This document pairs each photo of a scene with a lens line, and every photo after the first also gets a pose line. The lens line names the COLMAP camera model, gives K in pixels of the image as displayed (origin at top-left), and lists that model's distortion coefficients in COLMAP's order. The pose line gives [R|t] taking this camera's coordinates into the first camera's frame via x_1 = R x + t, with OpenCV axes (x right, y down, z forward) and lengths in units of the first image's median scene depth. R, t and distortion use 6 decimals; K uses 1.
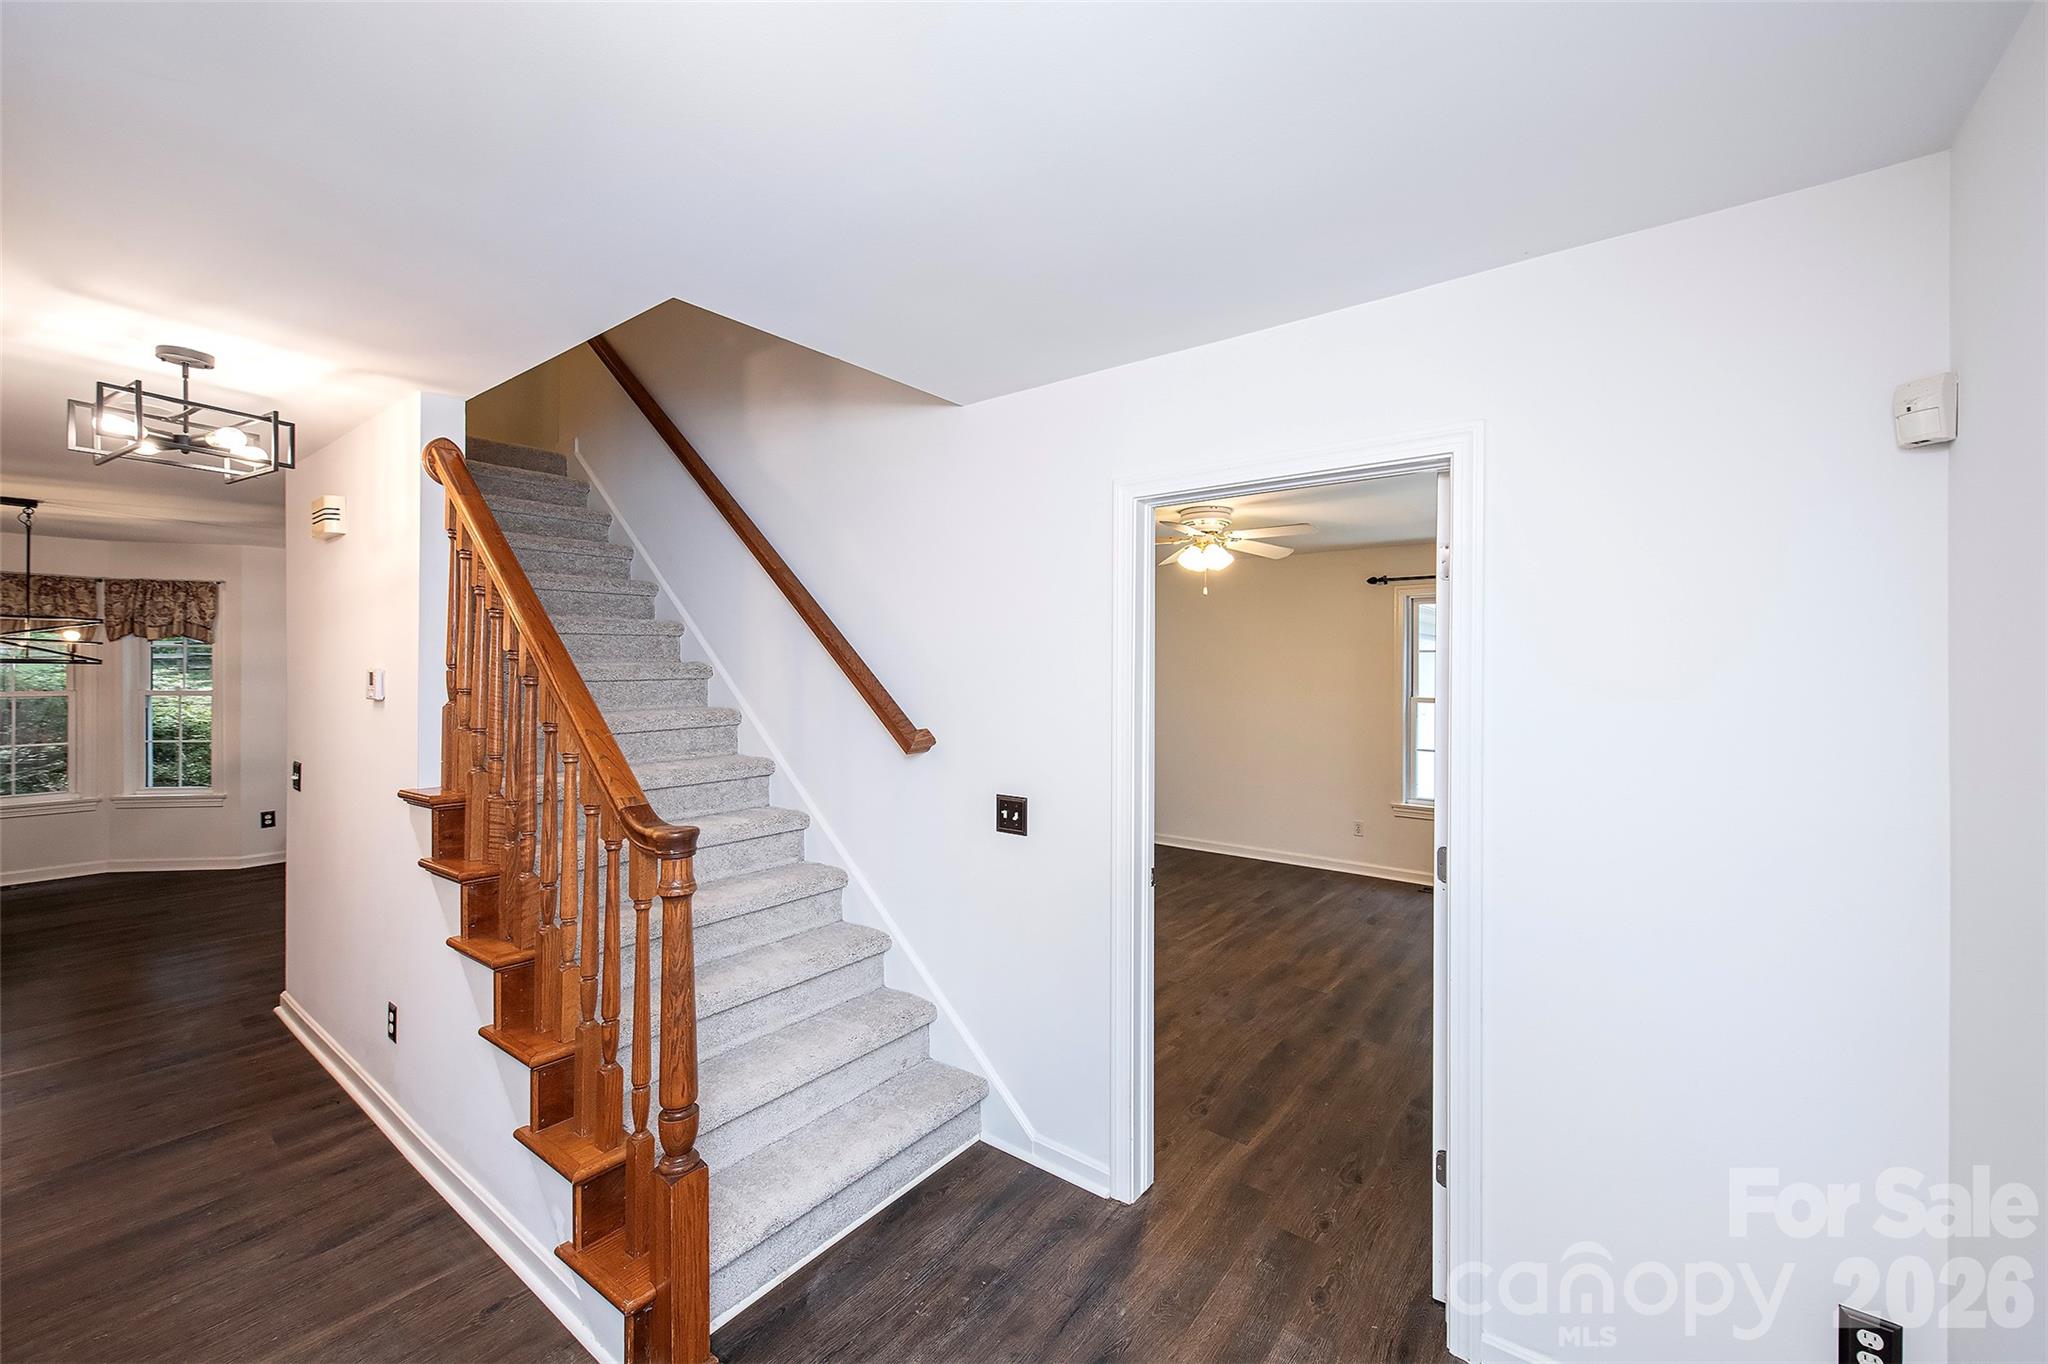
lens RADIAL K [[829.5, 0, 1026.3], [0, 829.5, 660.0], [0, 0, 1]] dist [0.012807, -0.002850]
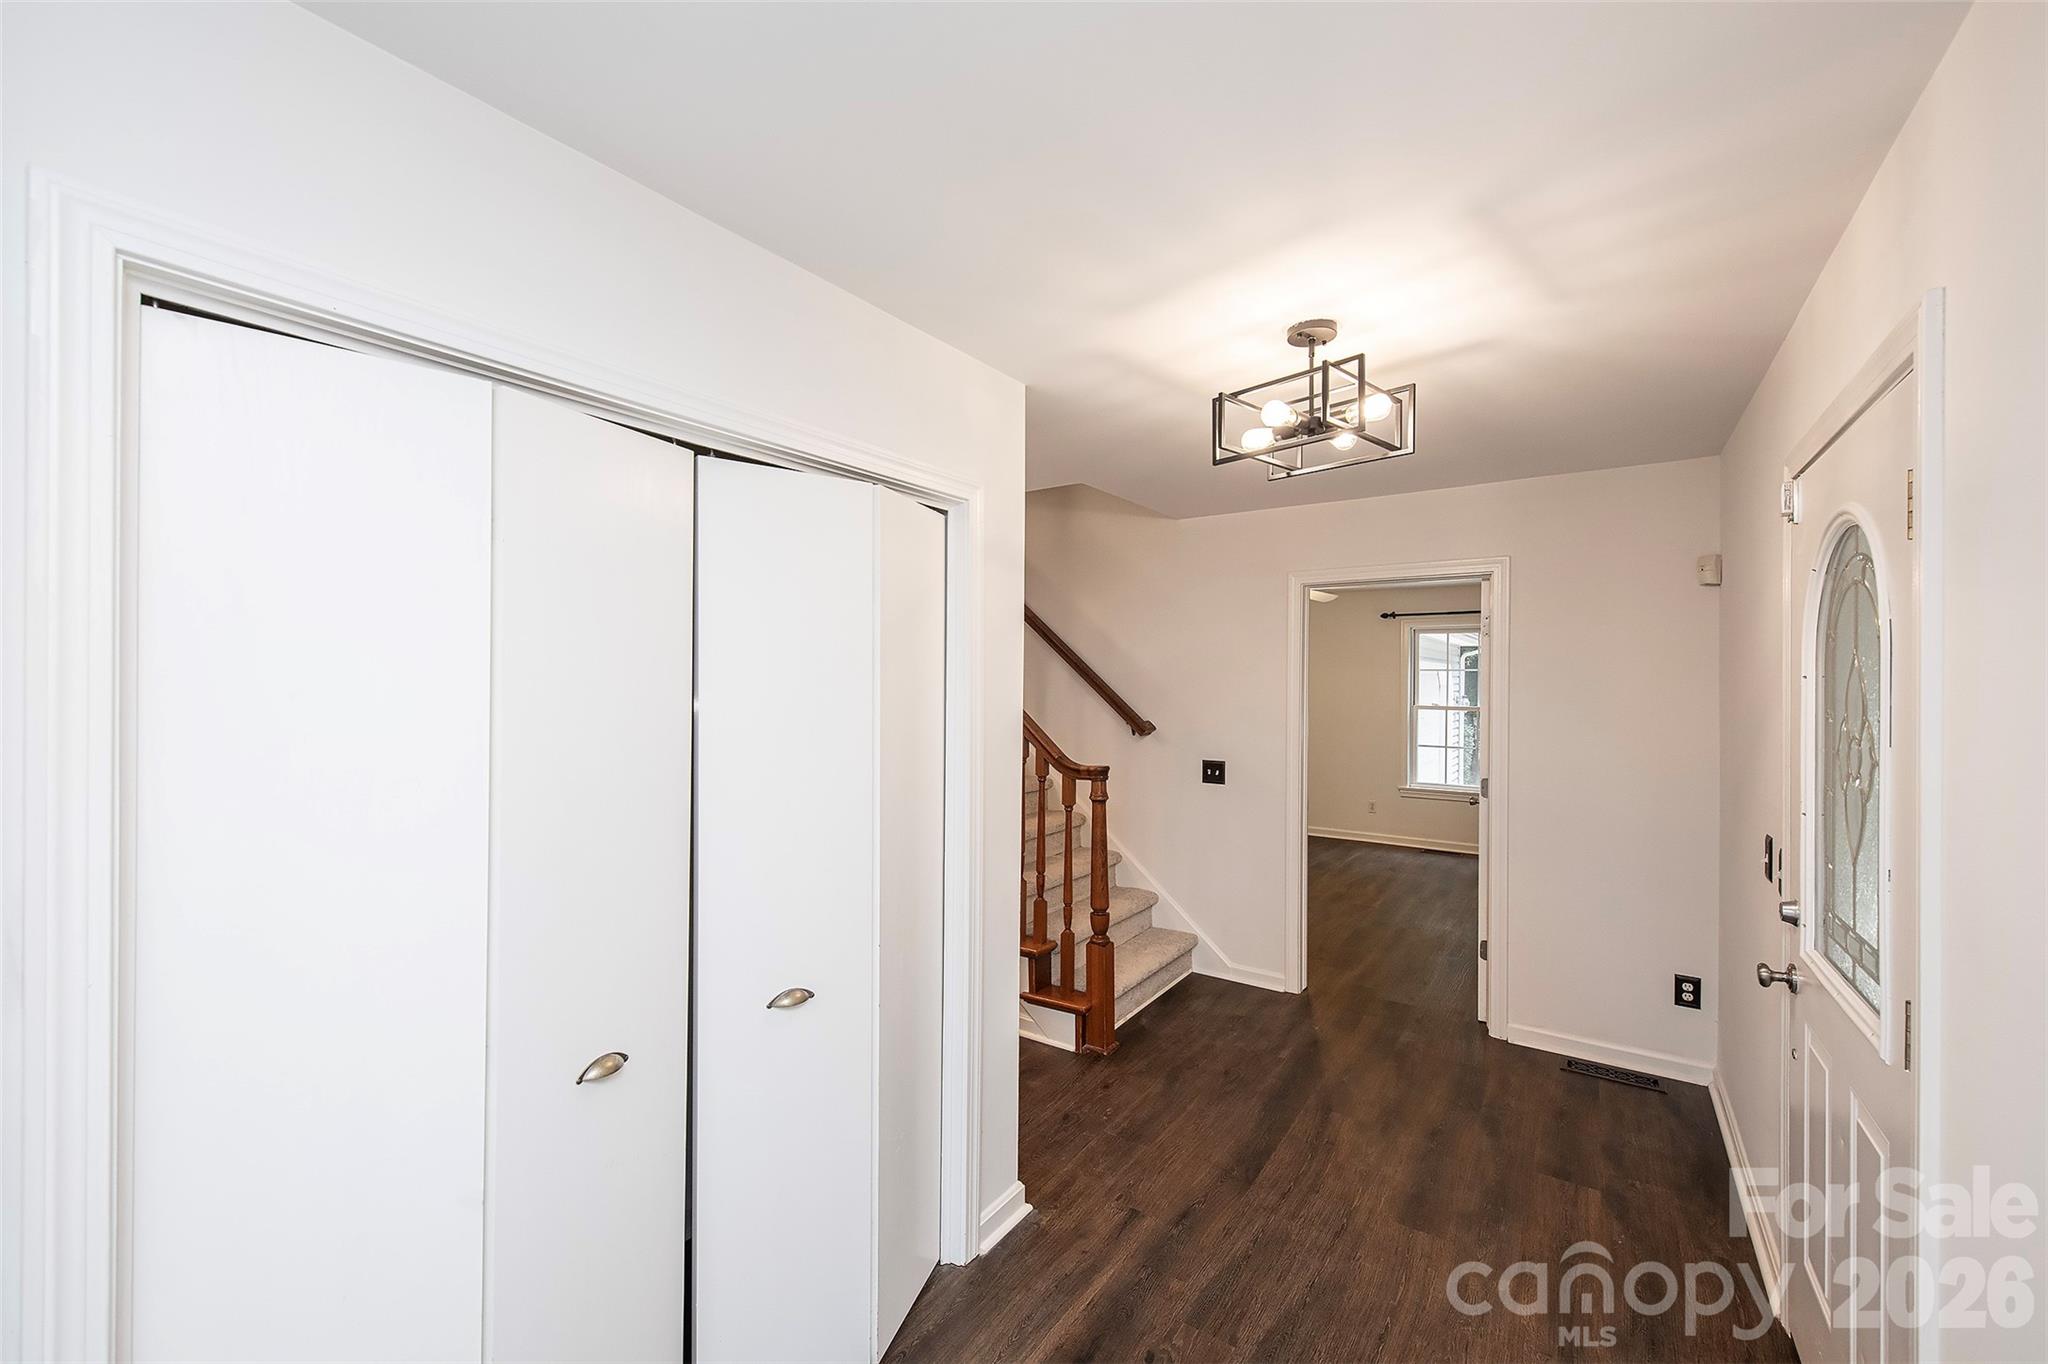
lens RADIAL K [[829.5, 0, 1024.2], [0, 829.5, 670.2], [0, 0, 1]] dist [0.012807, -0.002850]
pose [[0.998932, 0.003313, 0.046091, -0.428757], [-0.003109, 0.999985, -0.004499, -0.005122], [-0.046106, 0.004351, 0.998927, -0.569021]]
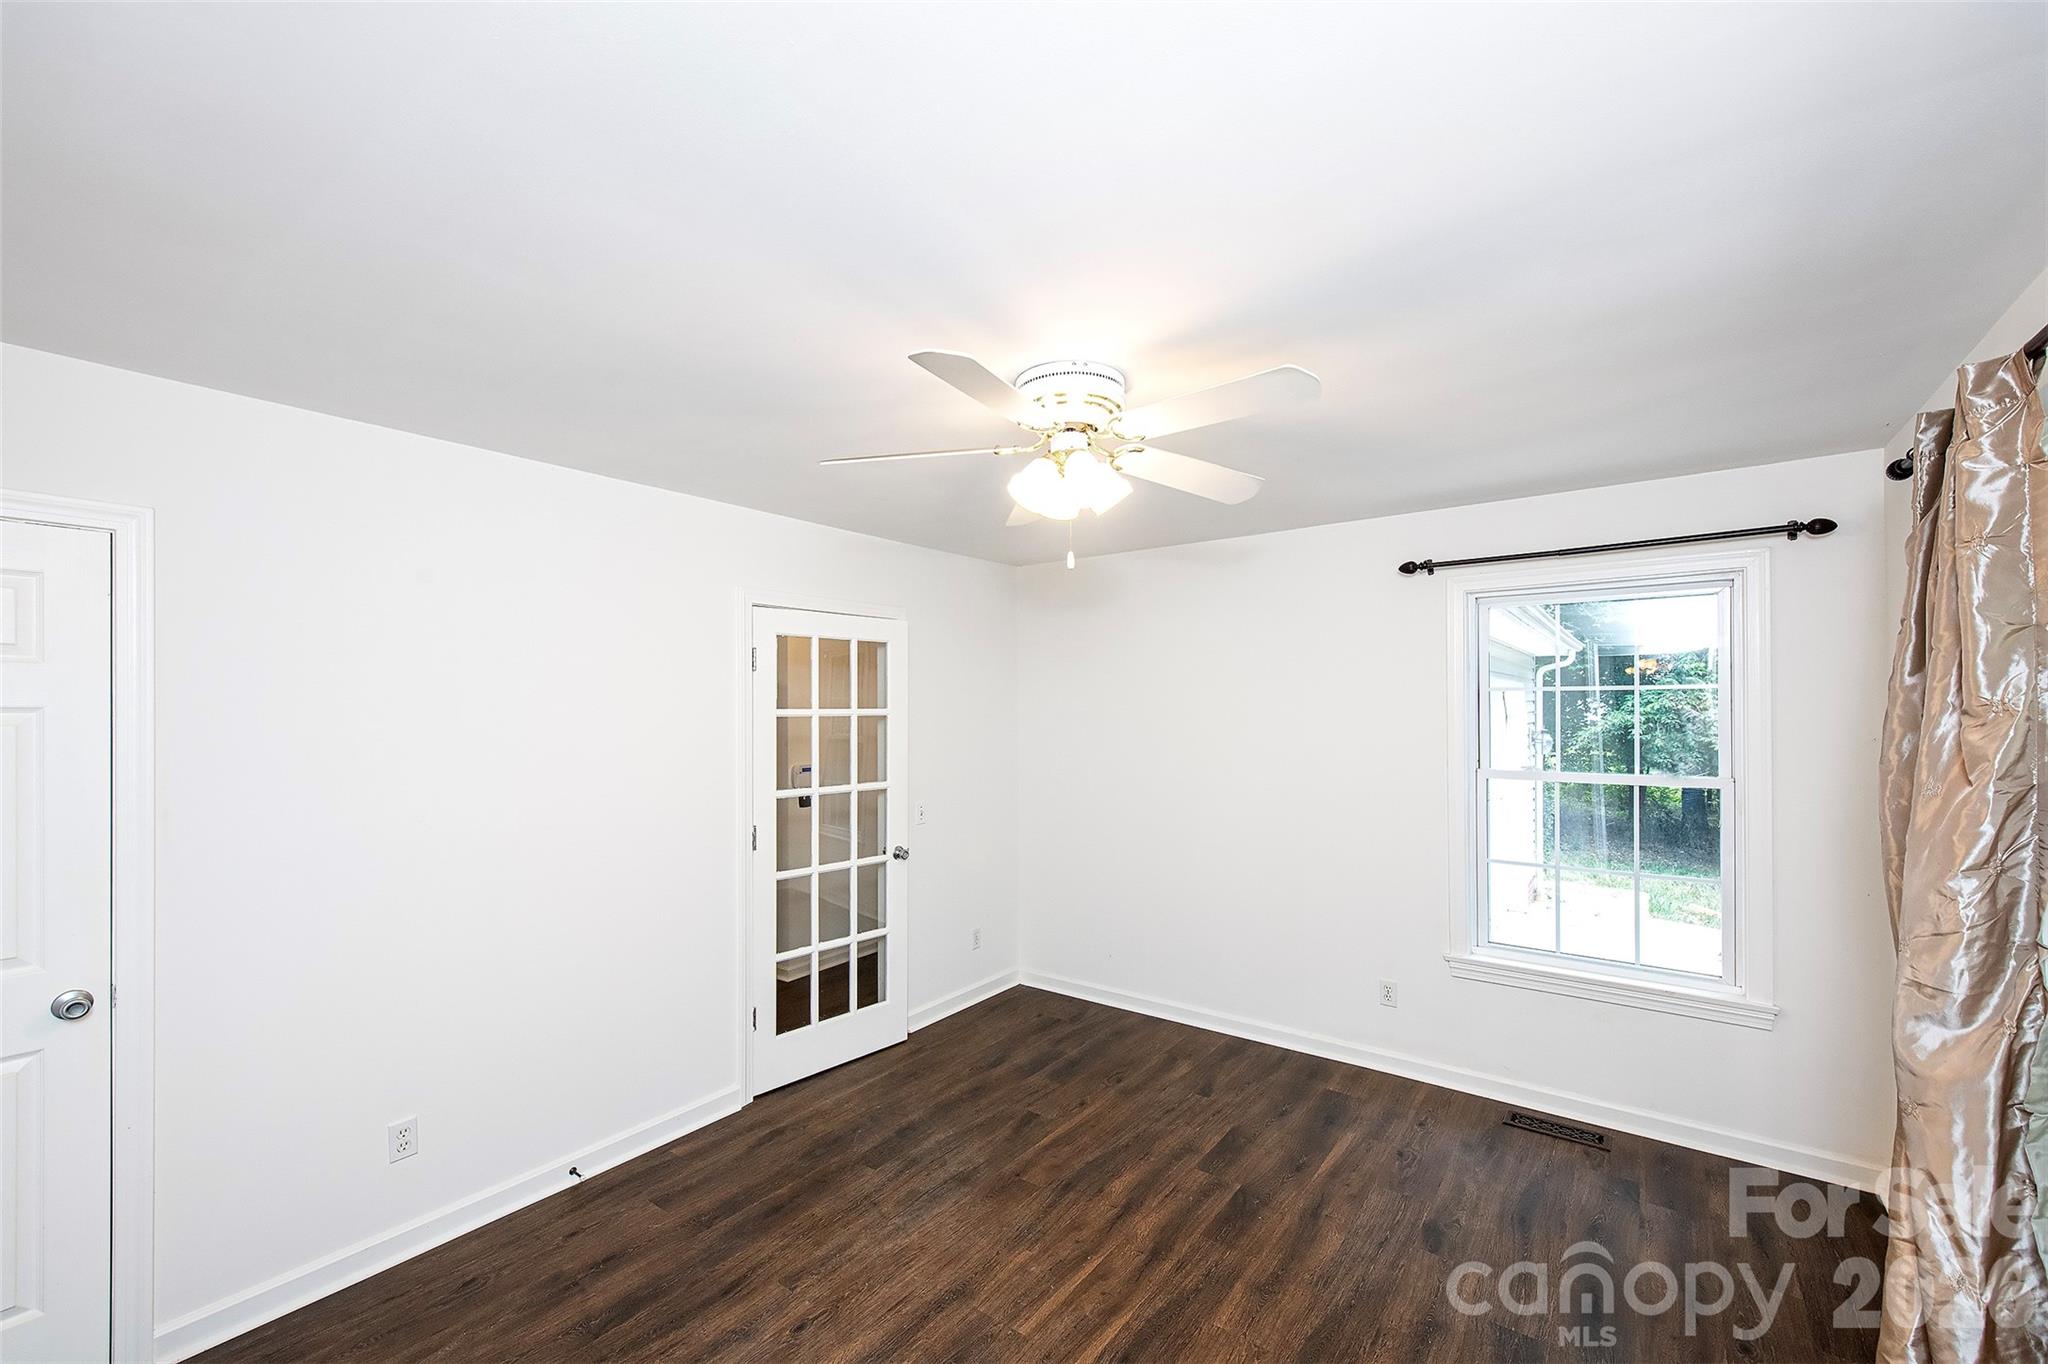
lens RADIAL K [[829.5, 0, 1029.8], [0, 829.5, 691.3], [0, 0, 1]] dist [0.012807, -0.002850]
pose [[0.999909, -0.008095, 0.010800, 0.298618], [0.008188, 0.999930, -0.008587, -0.013409], [-0.010730, 0.008674, 0.999905, 0.870221]]
